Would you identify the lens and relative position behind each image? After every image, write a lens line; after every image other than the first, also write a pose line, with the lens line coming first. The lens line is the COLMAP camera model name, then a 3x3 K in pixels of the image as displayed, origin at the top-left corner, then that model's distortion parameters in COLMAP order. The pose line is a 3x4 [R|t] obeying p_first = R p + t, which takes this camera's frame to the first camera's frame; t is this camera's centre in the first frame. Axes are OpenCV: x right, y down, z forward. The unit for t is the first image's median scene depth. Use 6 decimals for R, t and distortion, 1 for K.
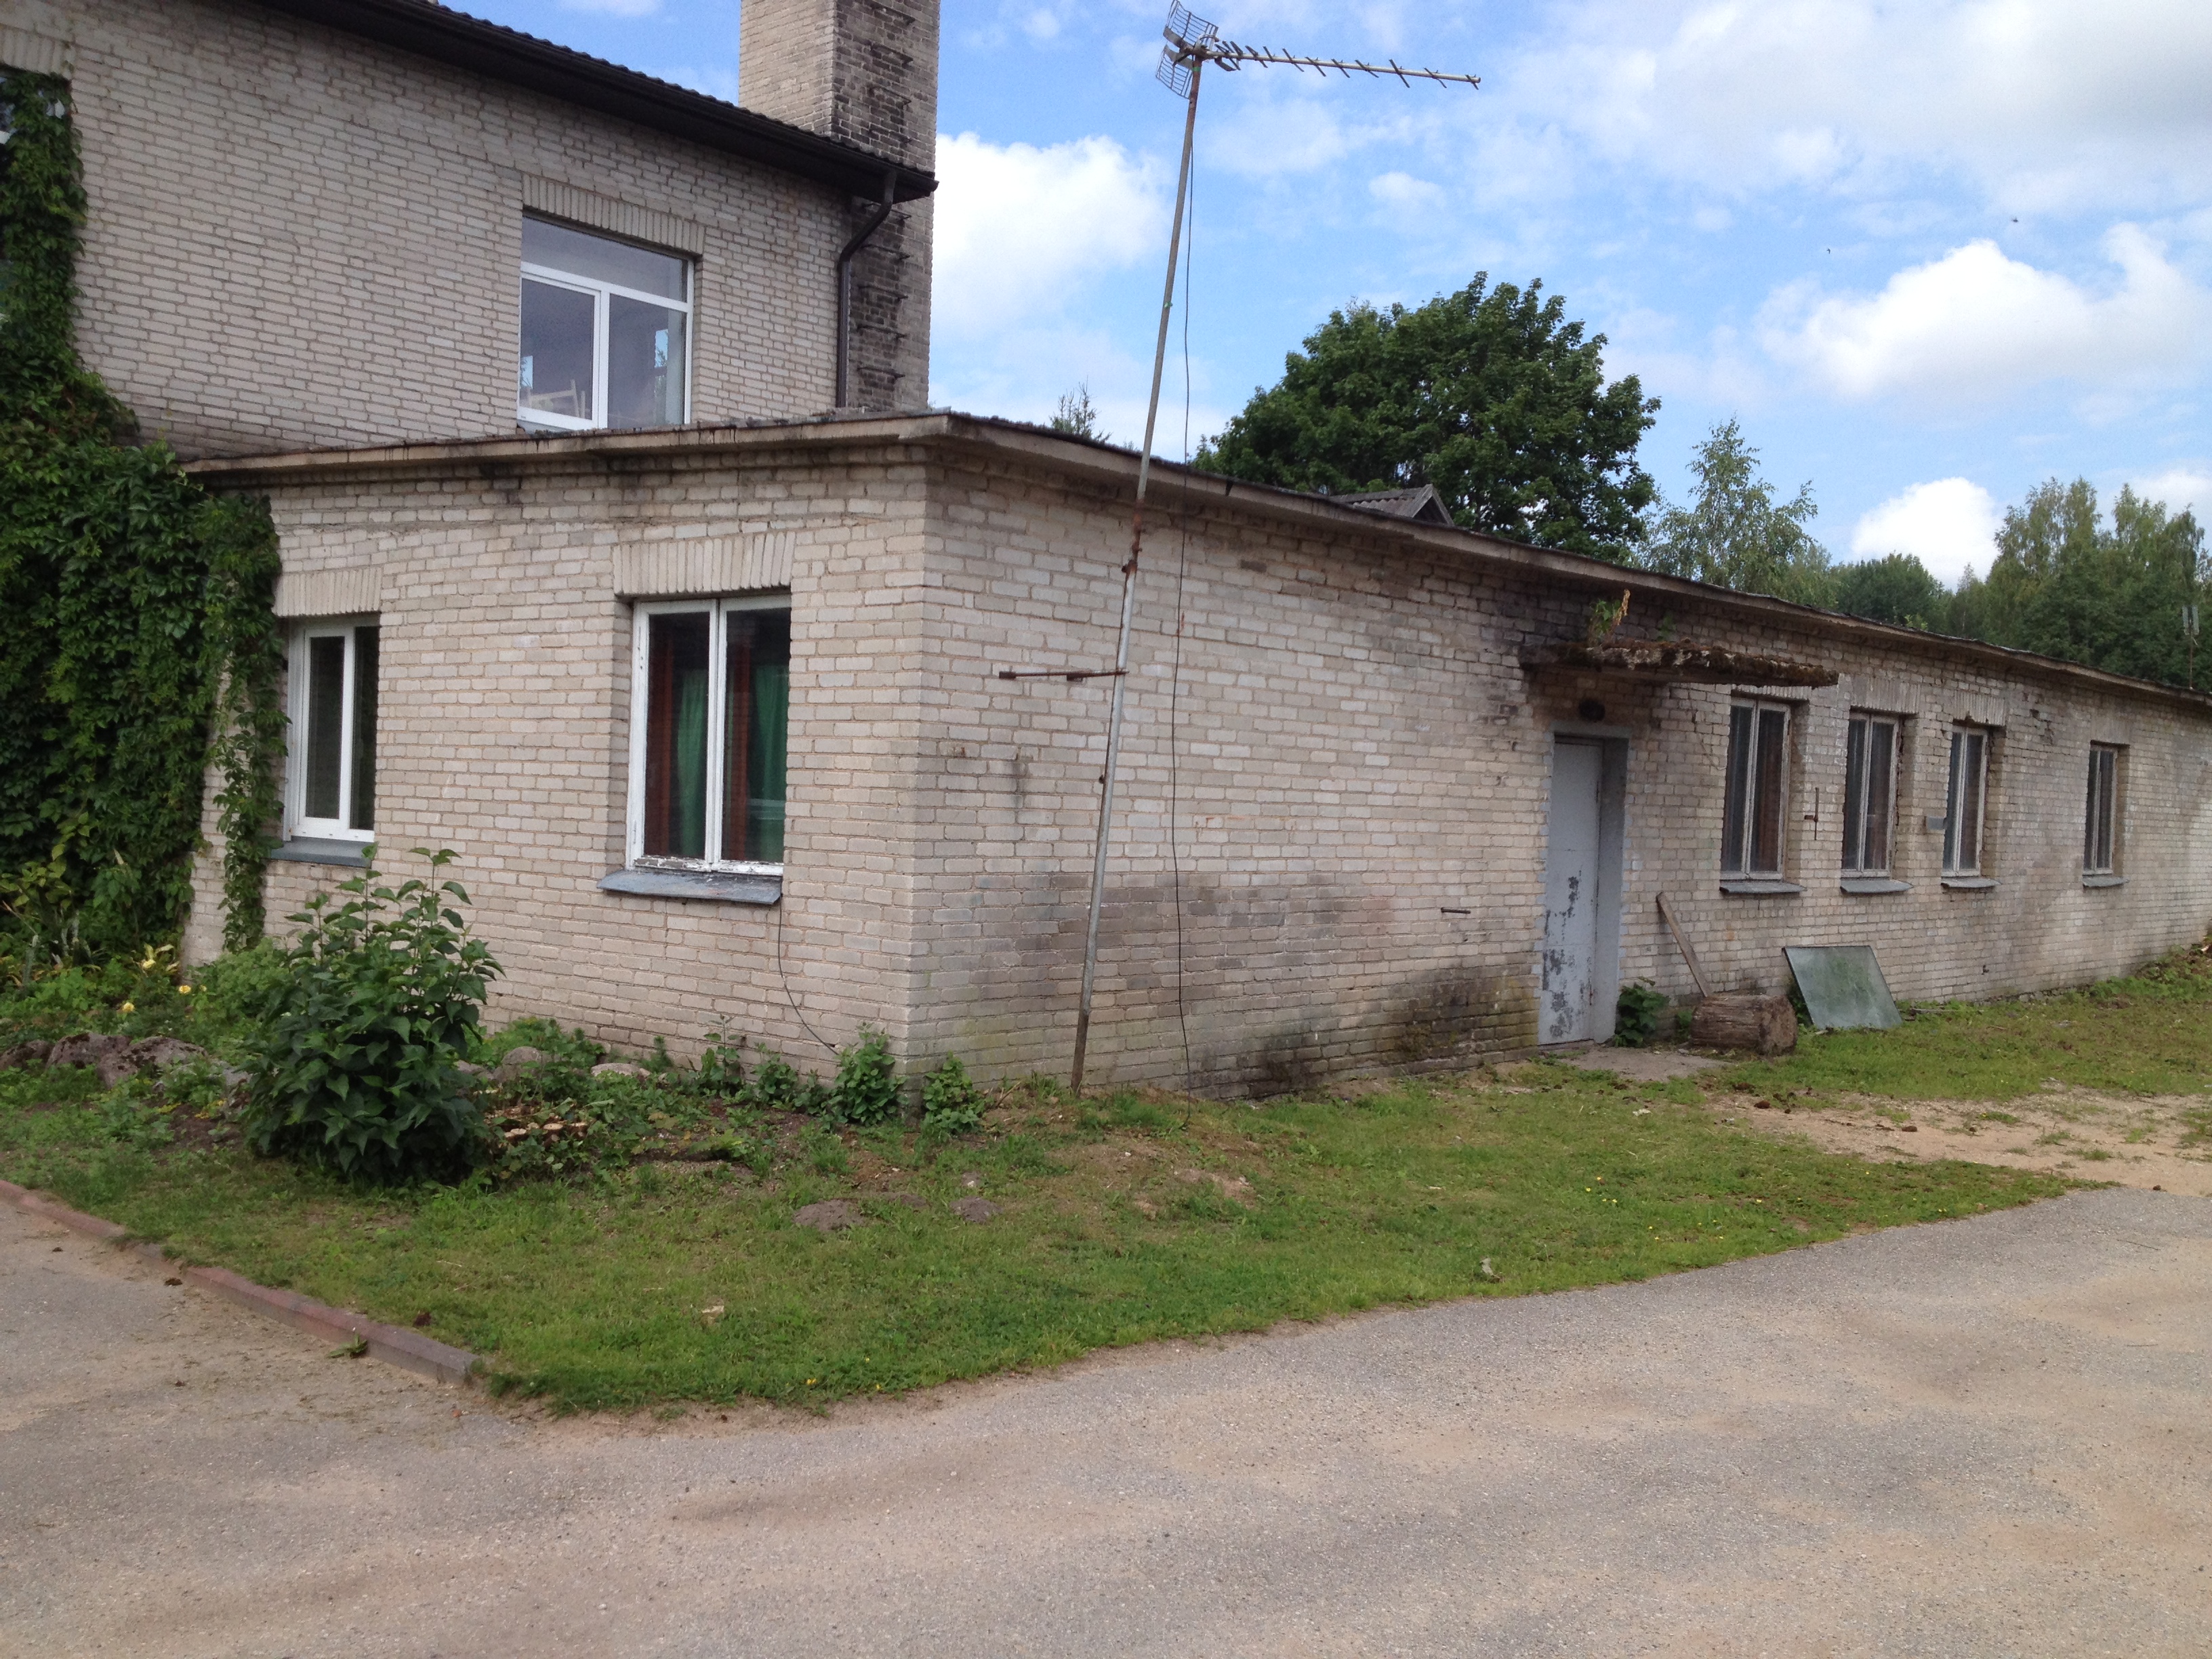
lens RADIAL K [[2059.4, 0, 1096.4], [0, 2059.4, 837.8], [0, 0, 1]] dist [0.165281, -0.375458]
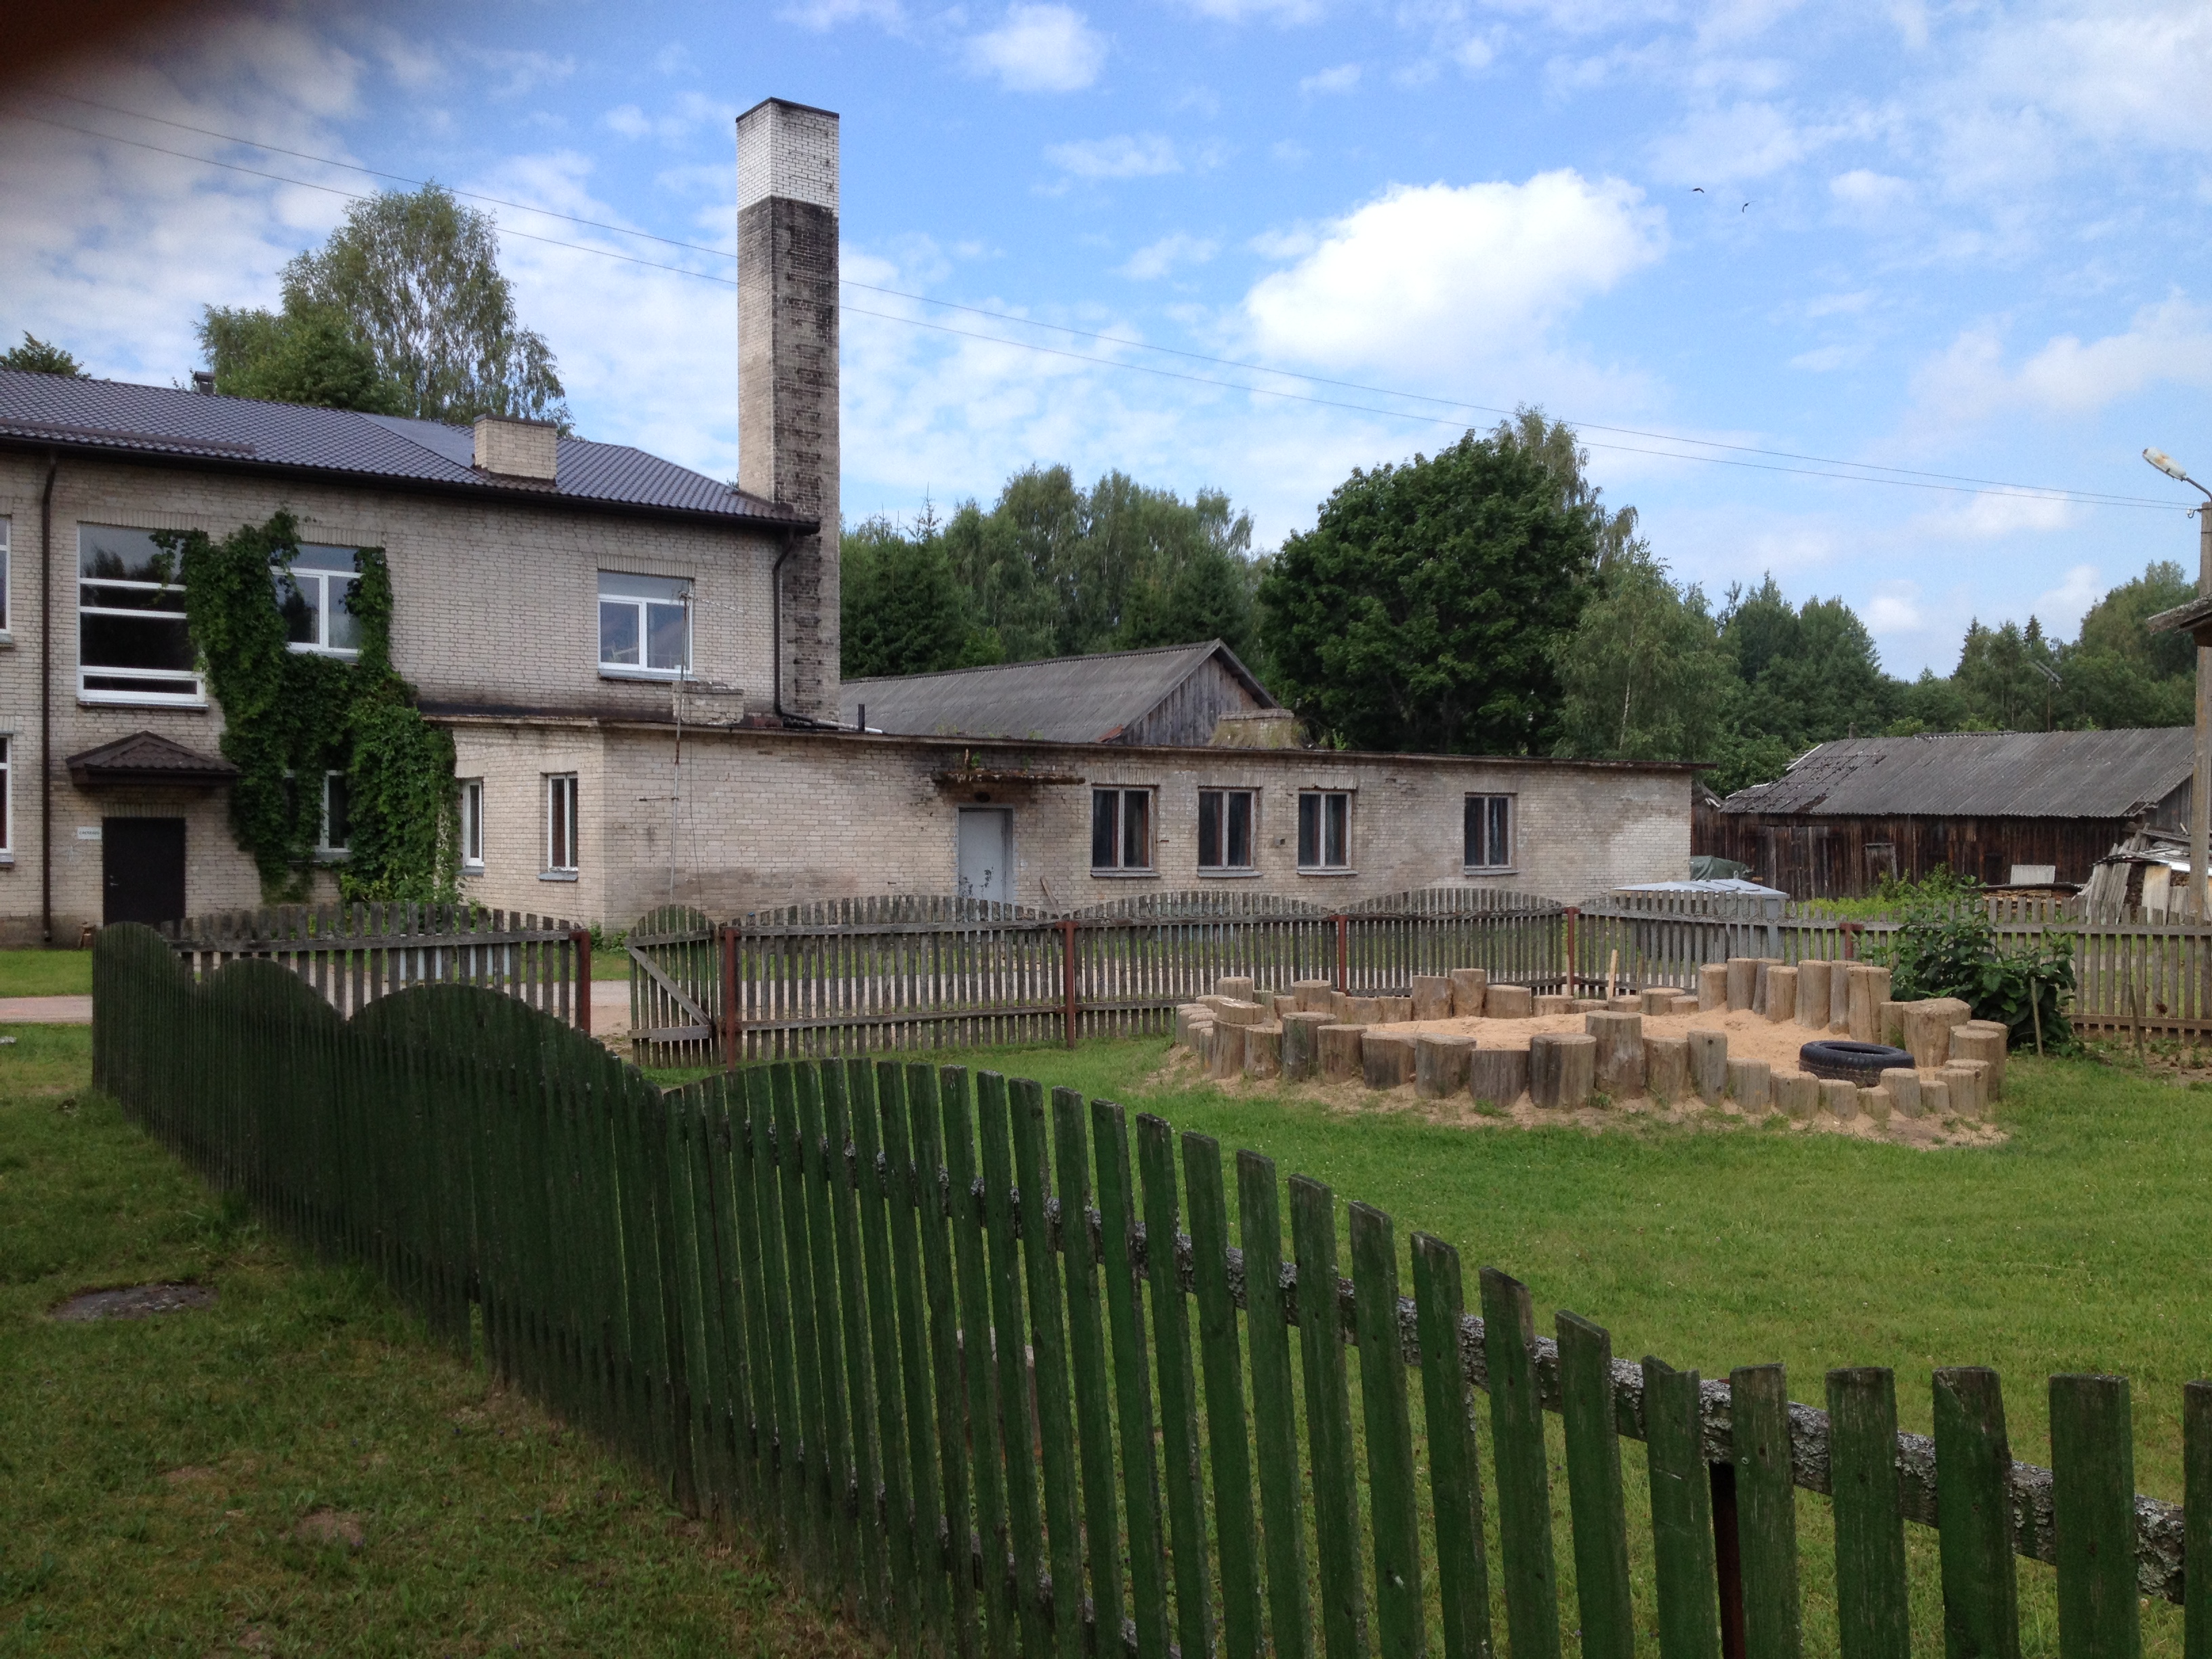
lens RADIAL K [[2030.9, 0, 1063.1], [0, 2030.9, 851.6], [0, 0, 1]] dist [0.197892, -0.445182]
pose [[0.974414, -0.026784, -0.223158, 0.990723], [0.023222, 0.999558, -0.018571, 0.051927], [0.223557, 0.012914, 0.974605, -1.418431]]
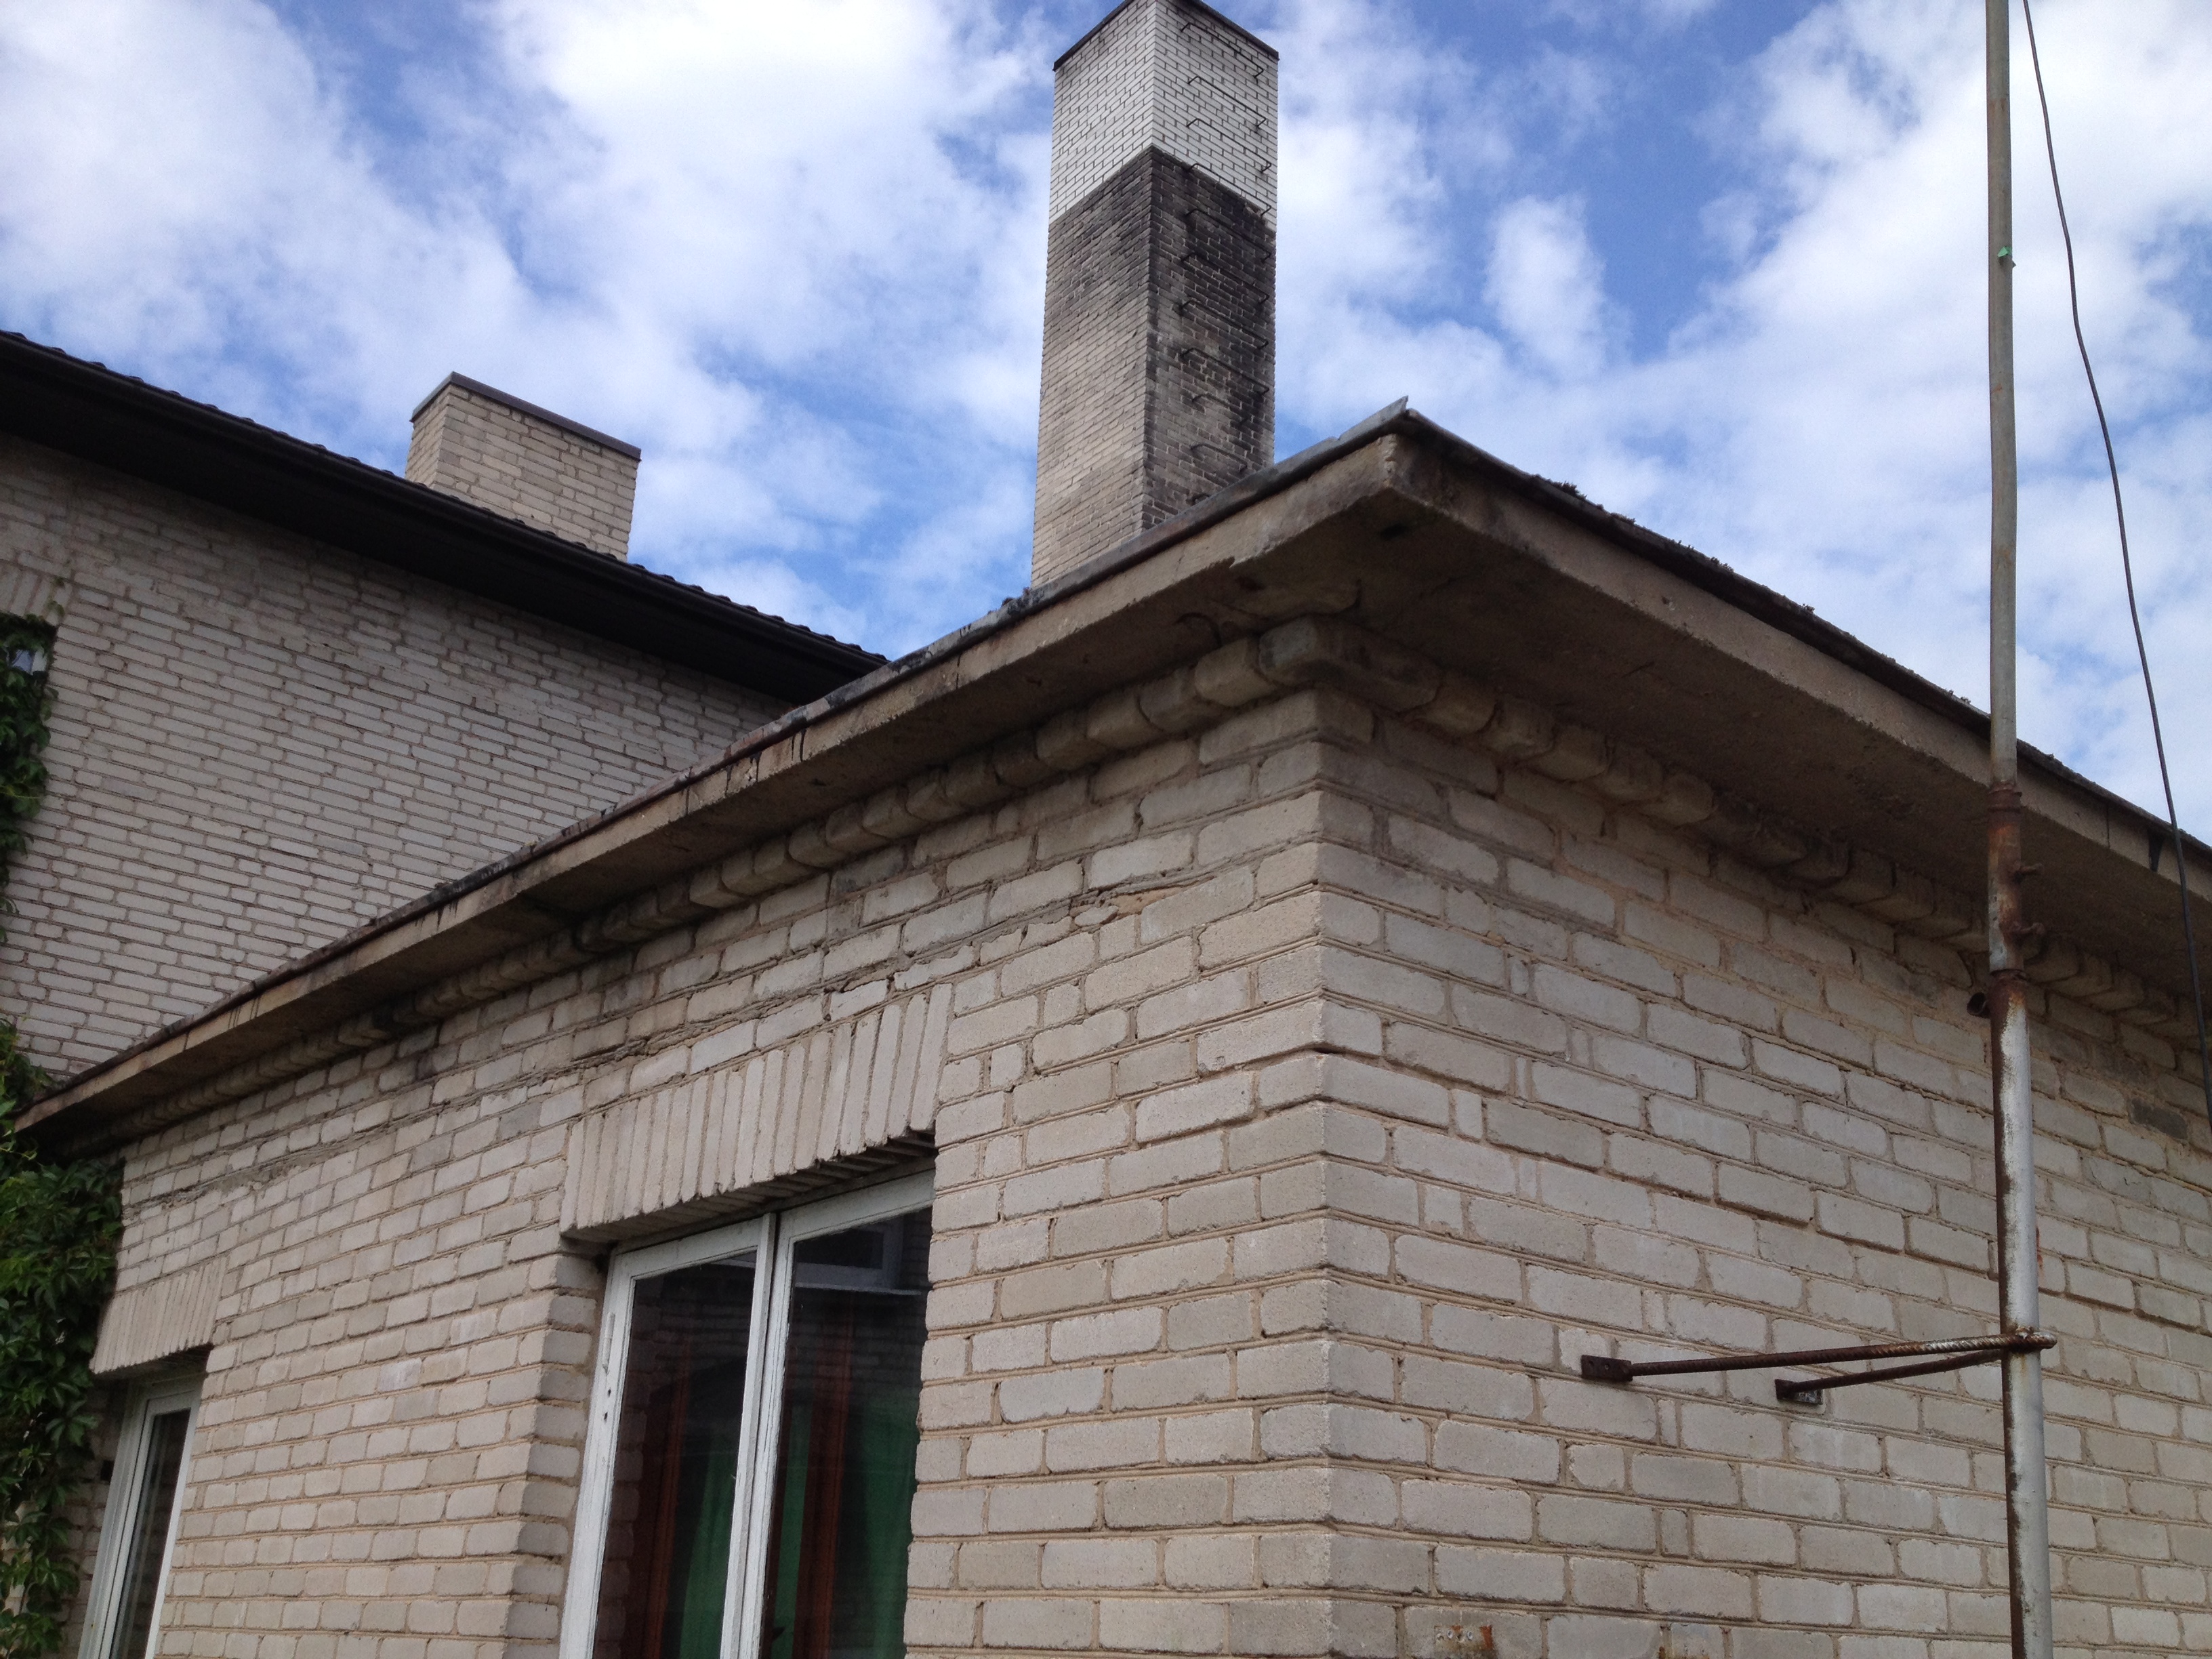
lens RADIAL K [[2059.4, 0, 1096.4], [0, 2059.4, 837.8], [0, 0, 1]] dist [0.165281, -0.375458]
pose [[0.987387, -0.059843, -0.146582, -0.056591], [-0.002451, 0.919928, -0.392080, -0.025356], [0.158308, 0.387494, 0.908178, 0.570457]]
